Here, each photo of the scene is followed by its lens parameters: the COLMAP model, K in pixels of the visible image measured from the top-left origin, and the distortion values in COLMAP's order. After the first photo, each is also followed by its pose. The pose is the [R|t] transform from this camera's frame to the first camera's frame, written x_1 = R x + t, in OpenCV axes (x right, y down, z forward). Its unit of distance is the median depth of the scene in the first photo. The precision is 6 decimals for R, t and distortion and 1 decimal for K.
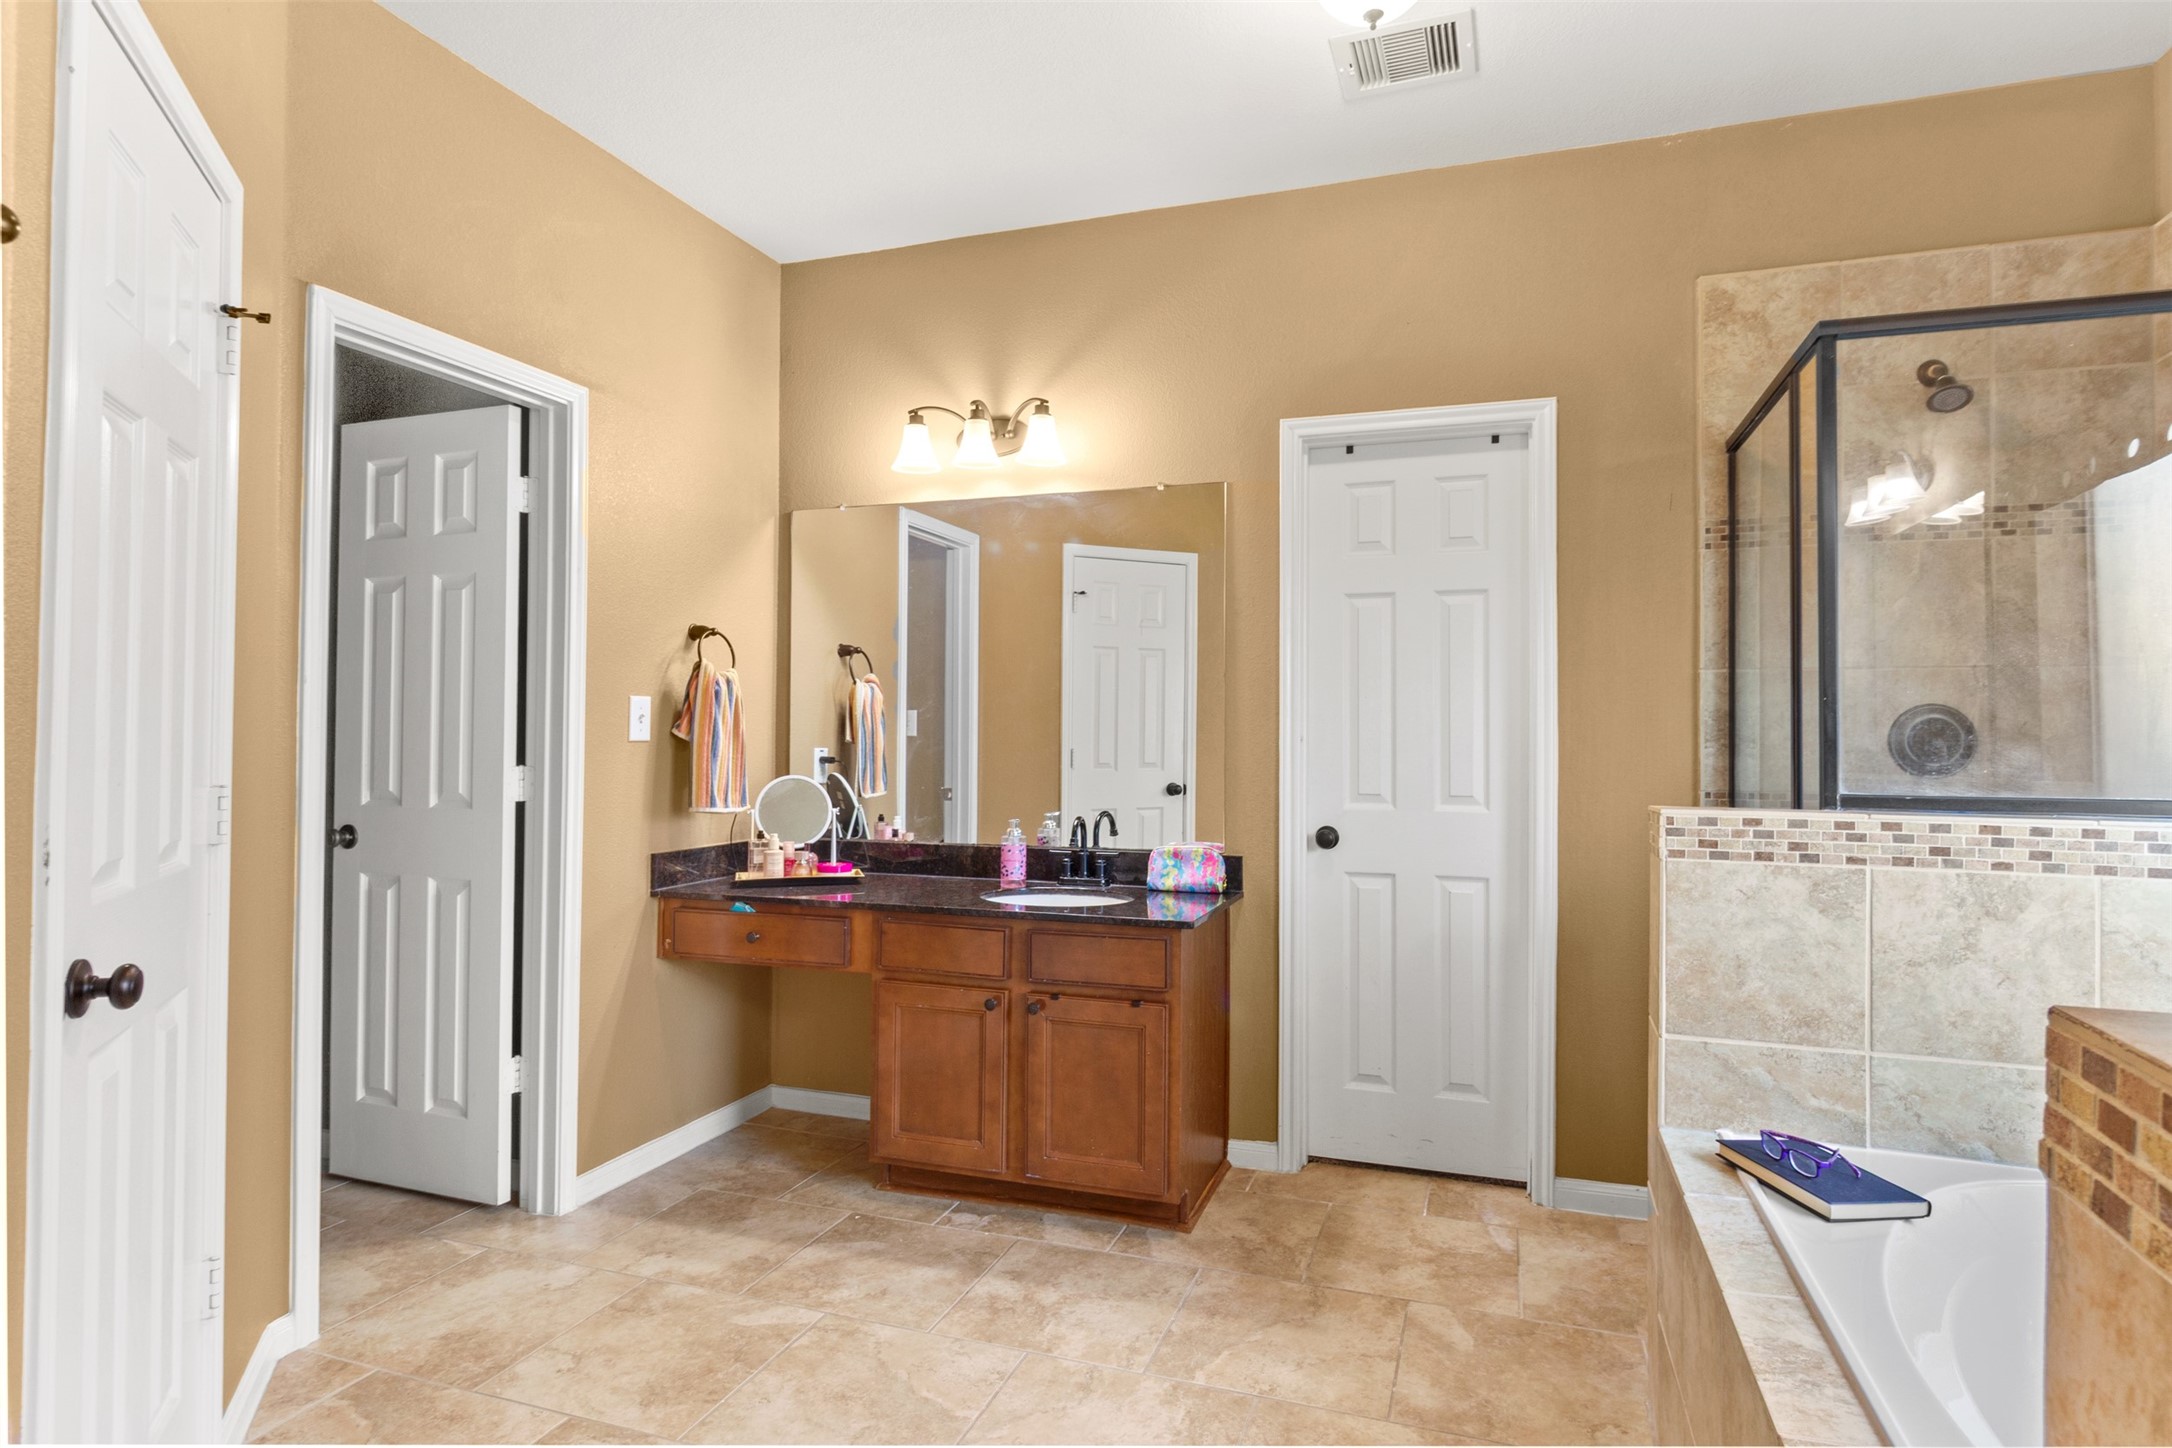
lens RADIAL K [[1215.9, 0, 1083.3], [0, 1215.9, 718.8], [0, 0, 1]] dist [0.005497, -0.000134]
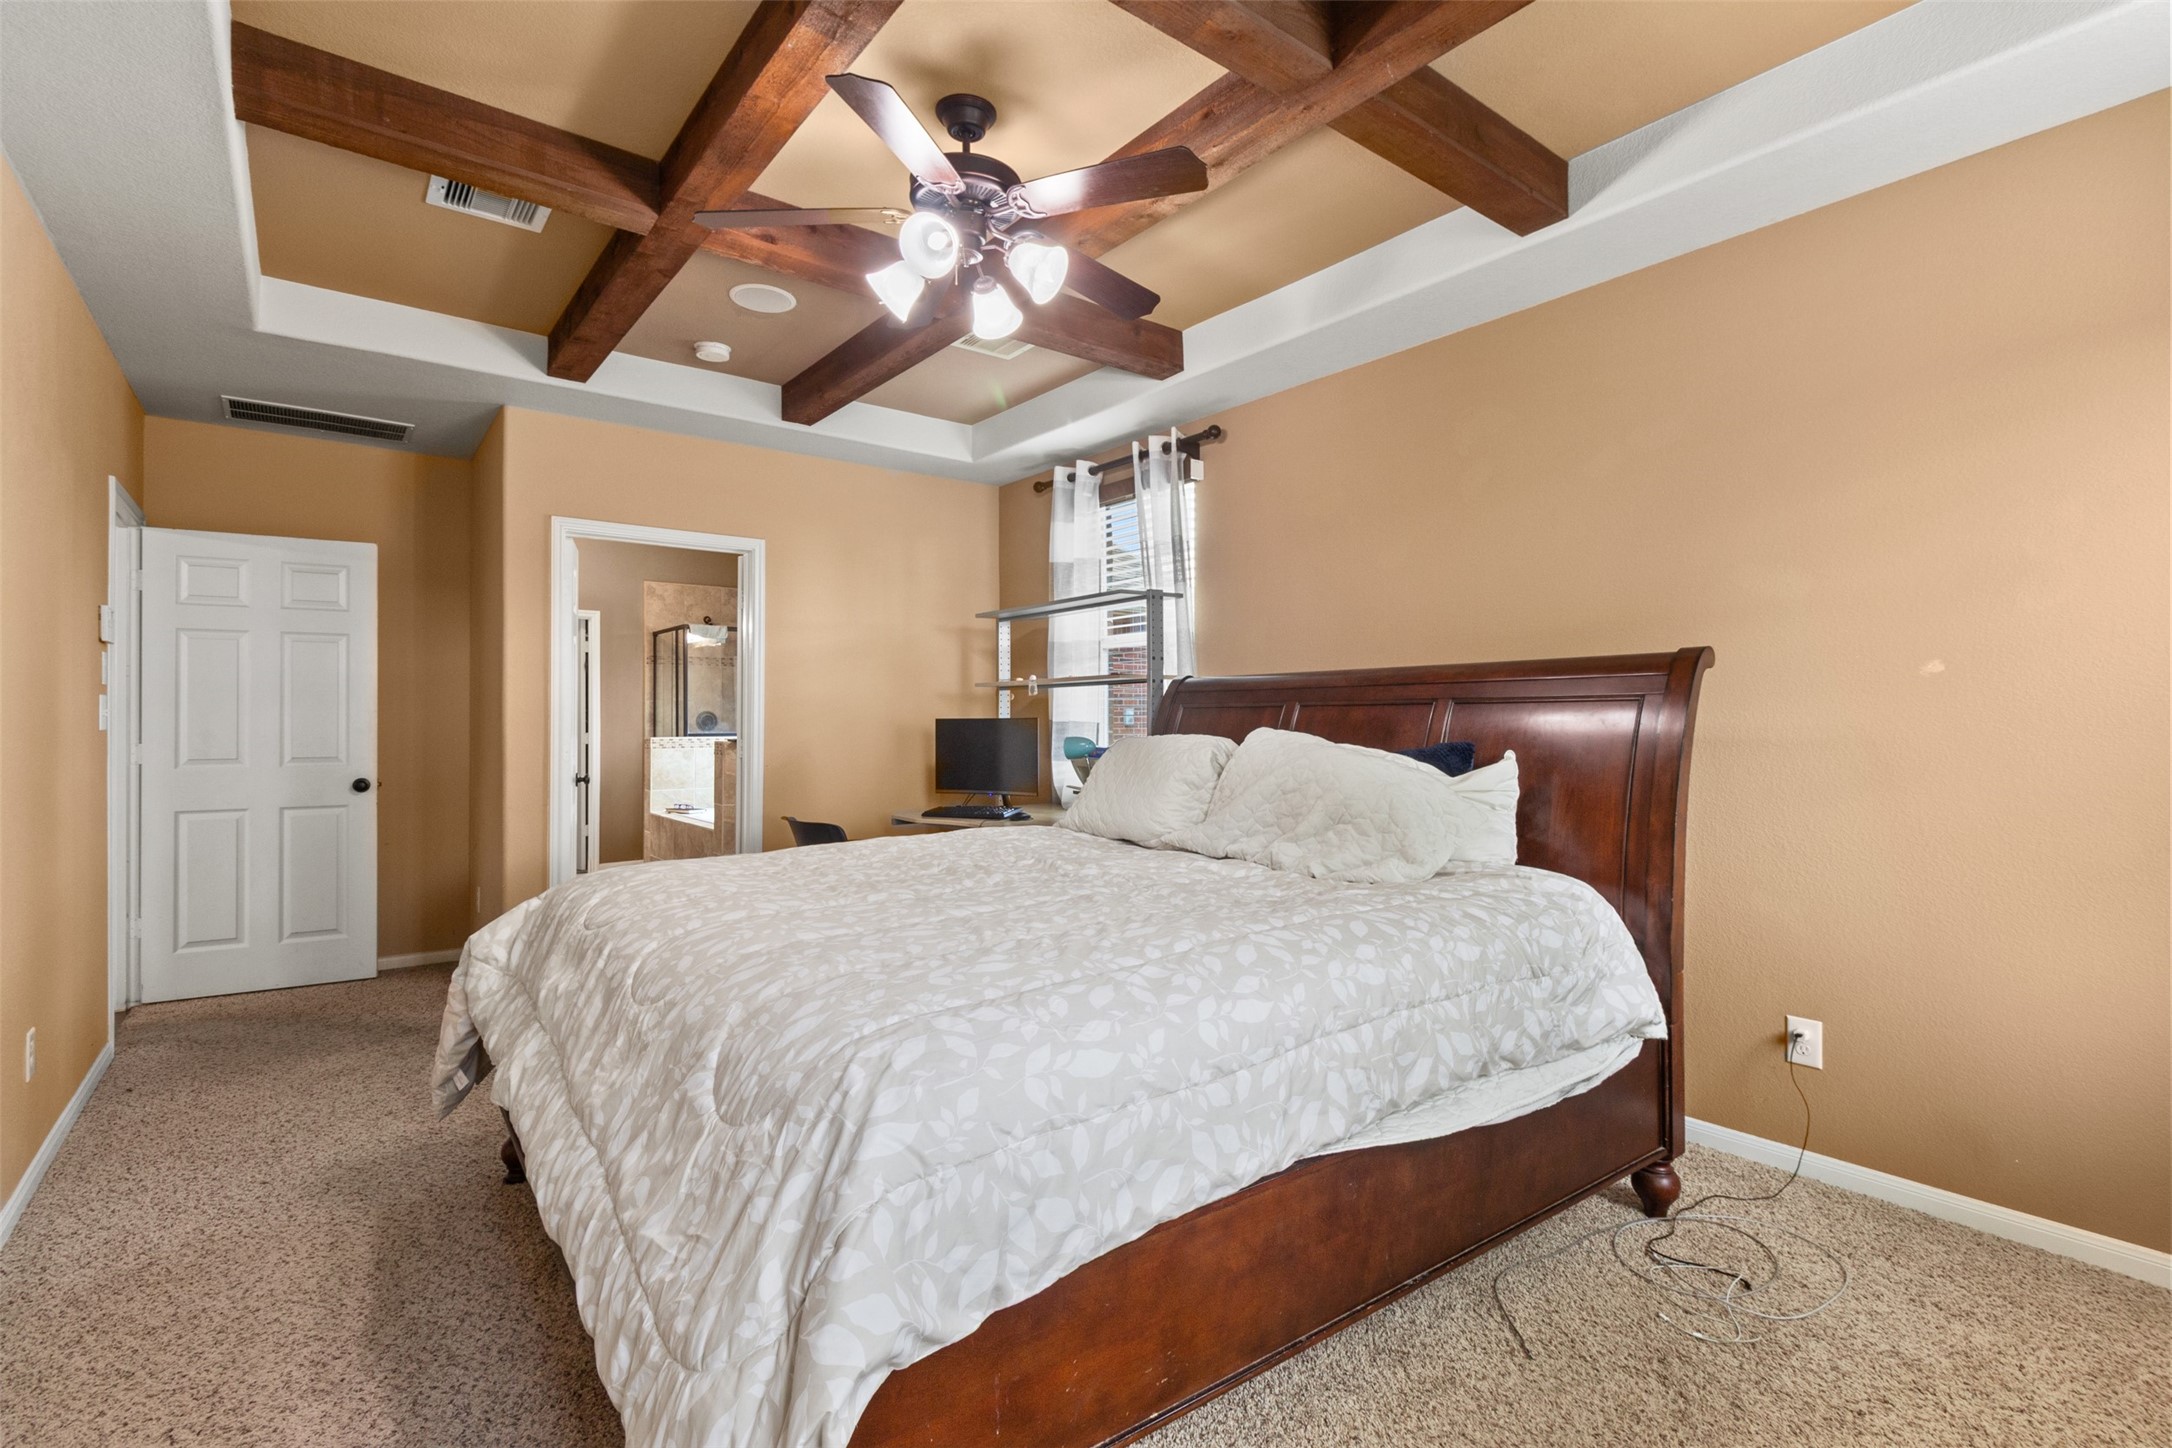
lens RADIAL K [[1004.3, 0, 1087.8], [0, 1004.3, 726.4], [0, 0, 1]] dist [-0.000458, 0.000117]
pose [[0.564716, -0.001697, 0.825283, -1.086436], [-0.001832, 0.999993, 0.003310, 0.019018], [-0.825283, -0.003381, 0.564709, -1.559923]]
